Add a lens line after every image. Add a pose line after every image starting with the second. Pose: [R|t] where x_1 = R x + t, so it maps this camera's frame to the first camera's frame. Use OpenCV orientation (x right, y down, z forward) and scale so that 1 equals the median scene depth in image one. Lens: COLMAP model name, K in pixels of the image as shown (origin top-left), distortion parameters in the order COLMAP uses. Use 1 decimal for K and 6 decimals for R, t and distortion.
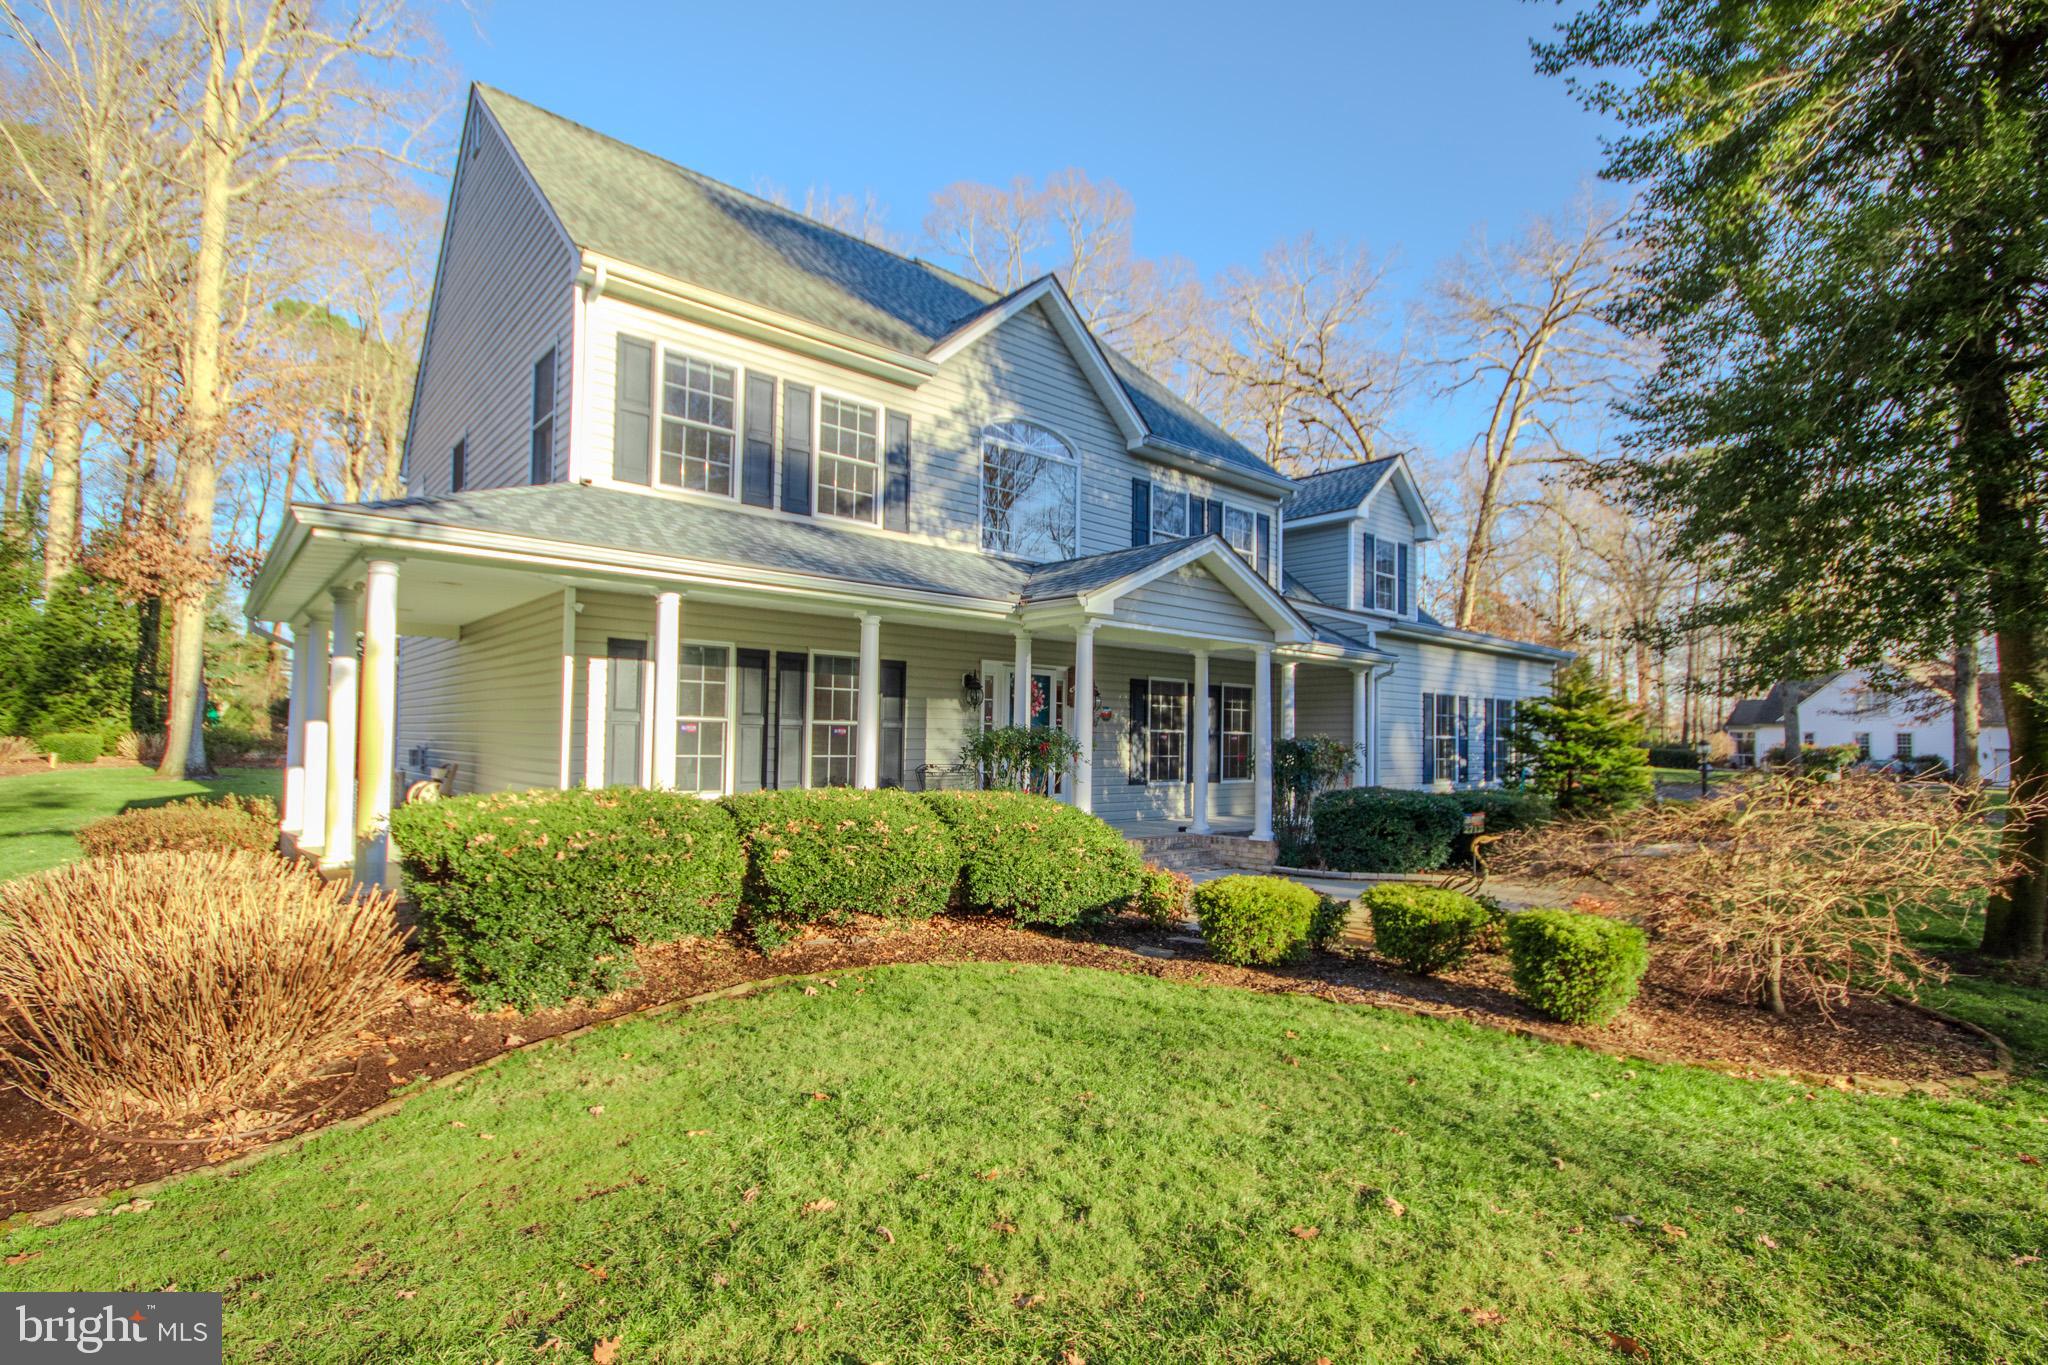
lens RADIAL K [[948.0, 0, 1017.3], [0, 948.0, 716.7], [0, 0, 1]] dist [0.003673, -0.009247]
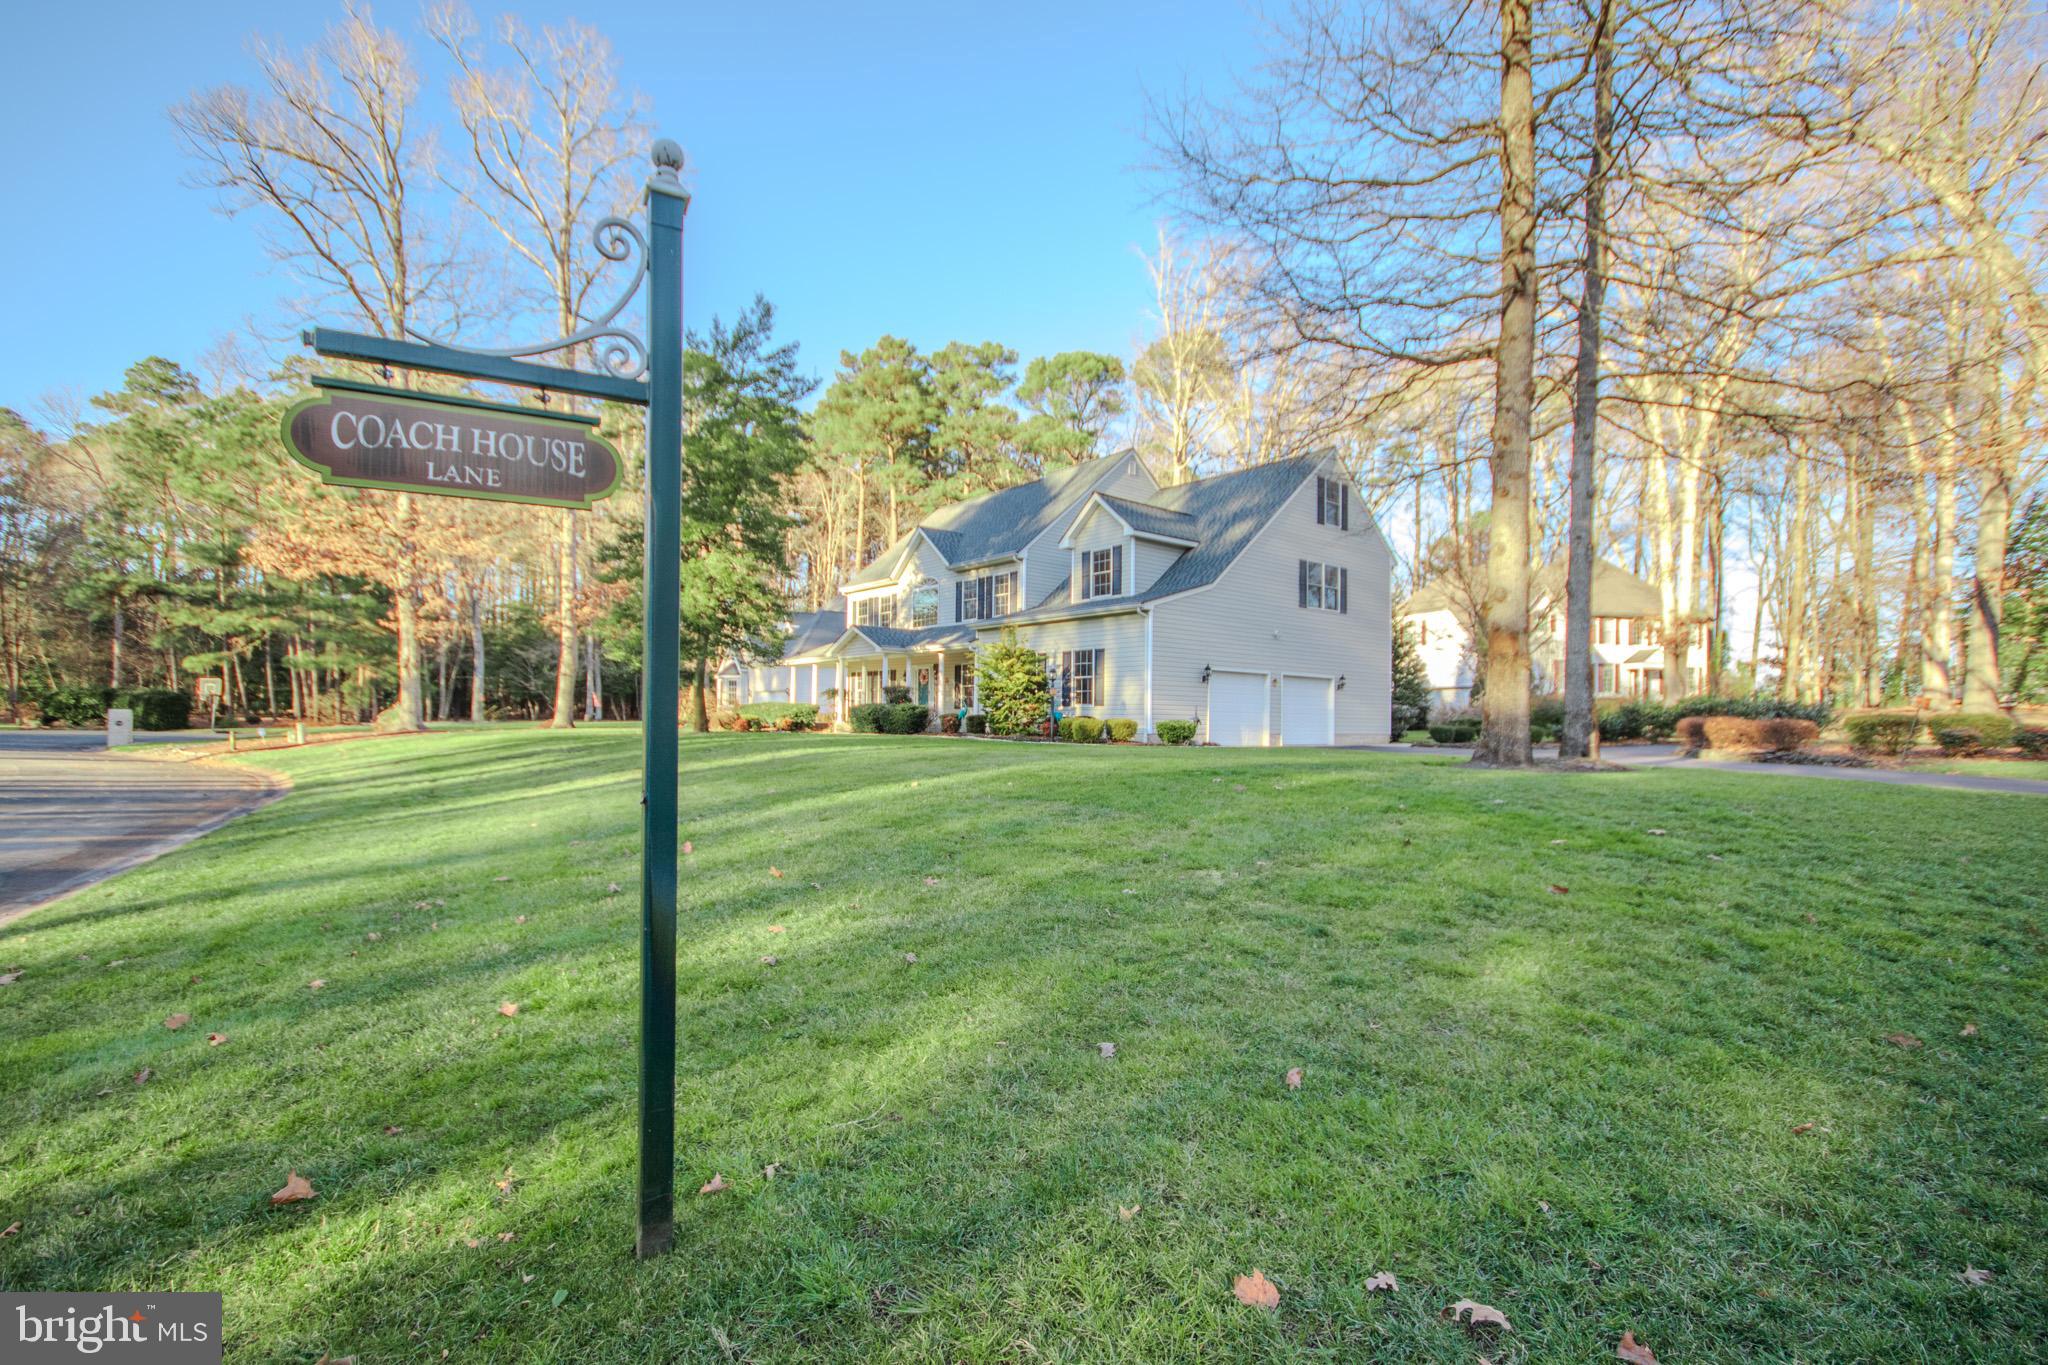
lens RADIAL K [[948.0, 0, 1017.3], [0, 948.0, 716.7], [0, 0, 1]] dist [0.003673, -0.009247]
pose [[-0.039981, -0.014489, -0.999095, 2.310943], [0.006185, 0.999872, -0.014748, 0.117153], [0.999181, -0.006769, -0.039887, 1.139450]]
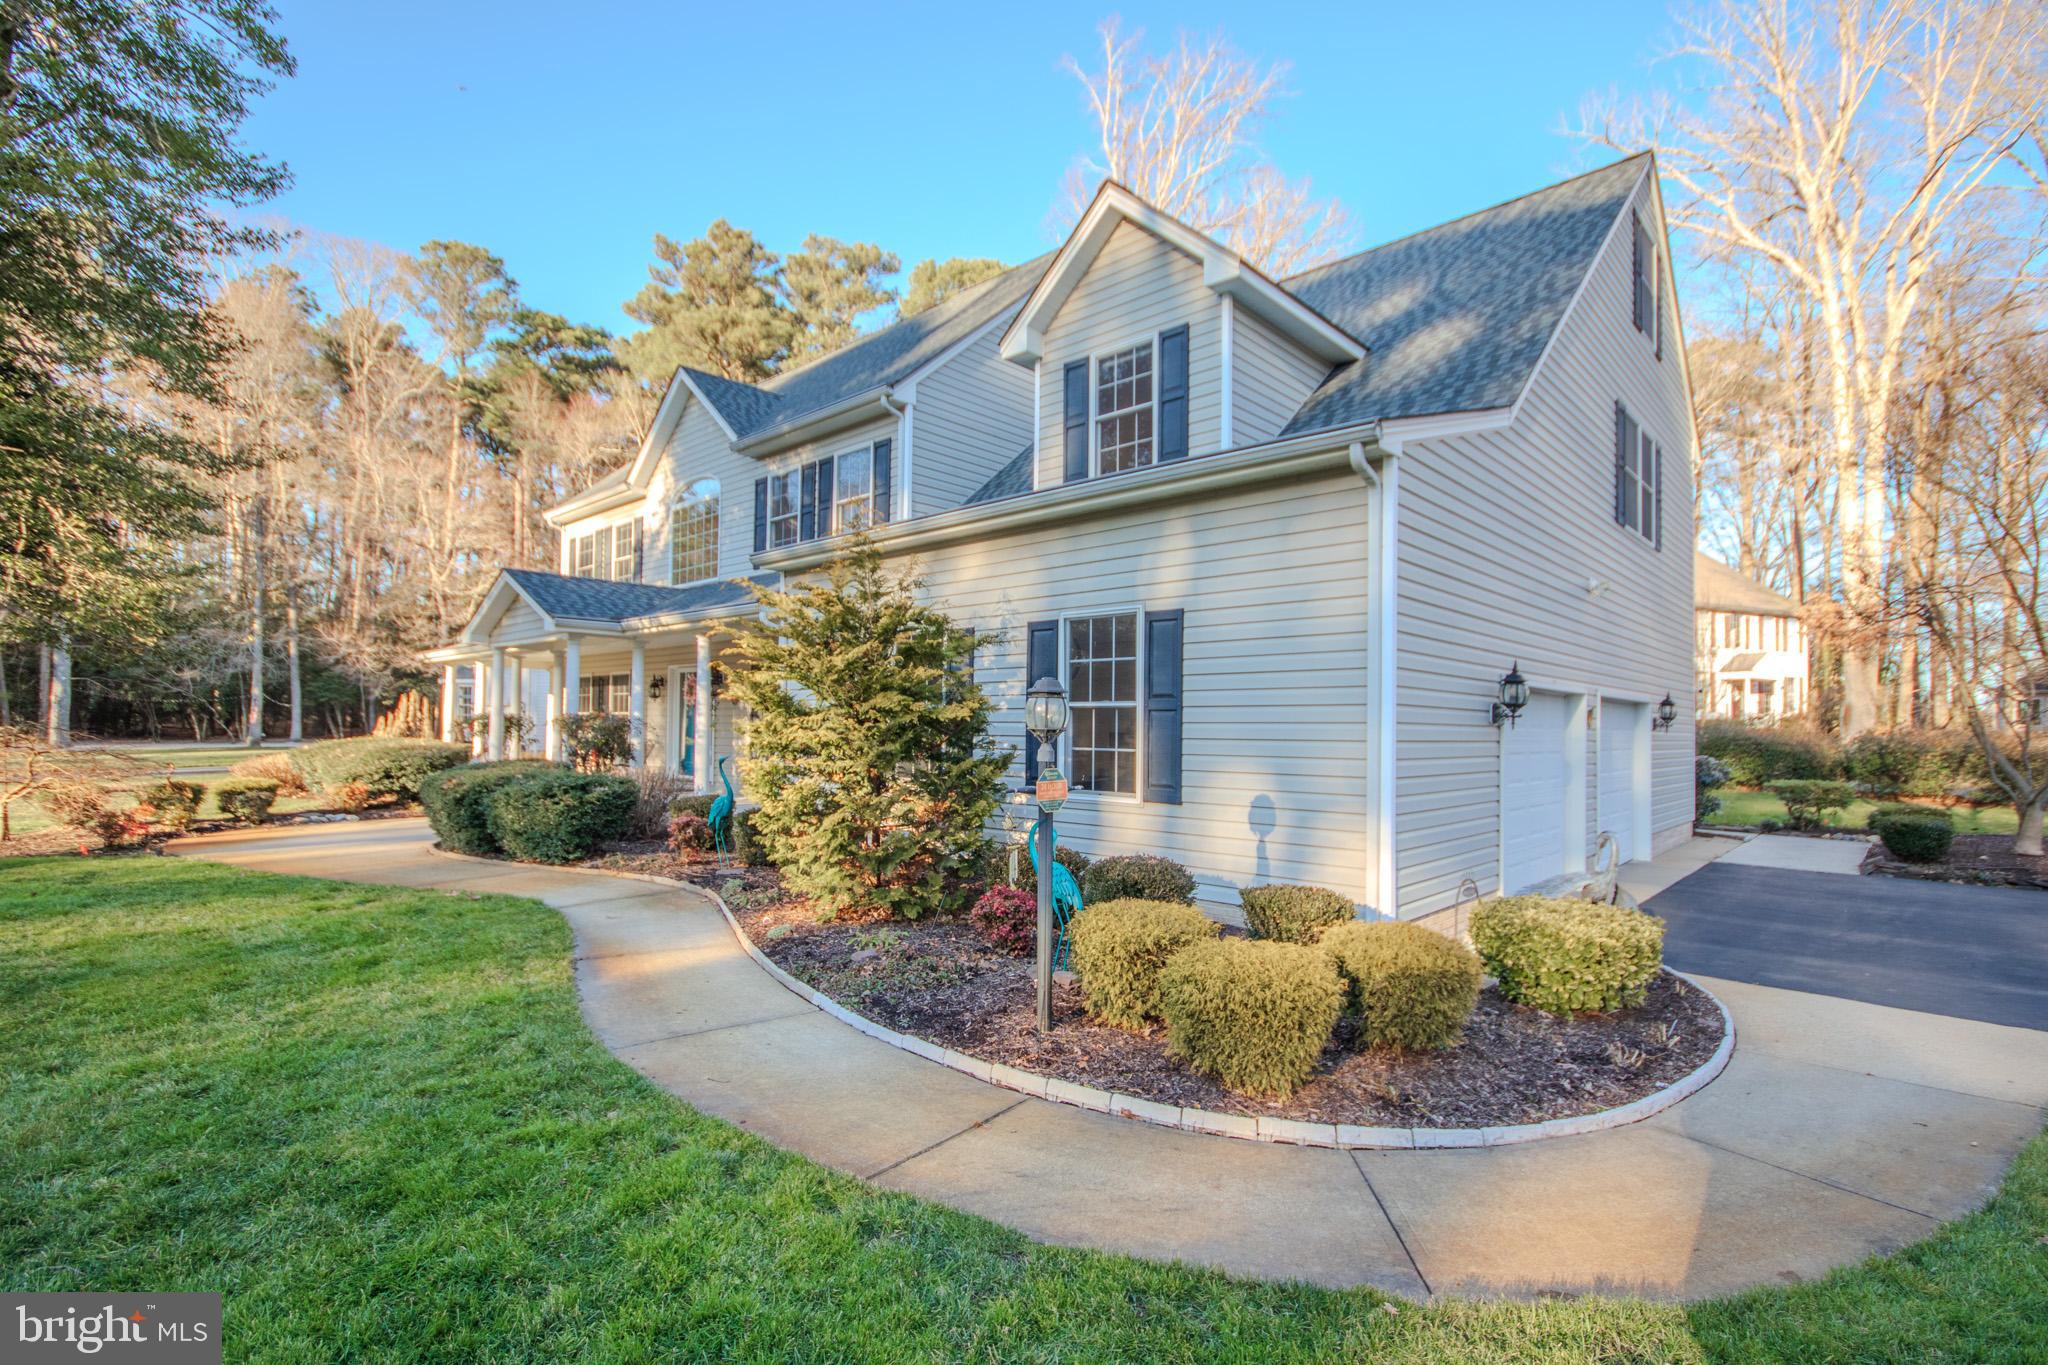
lens RADIAL K [[948.0, 0, 1017.3], [0, 948.0, 716.7], [0, 0, 1]] dist [0.003673, -0.009247]
pose [[0.082887, -0.018566, -0.996386, 1.115932], [0.006328, 0.999816, -0.018103, 0.036834], [0.996539, -0.004804, 0.082990, 1.100519]]
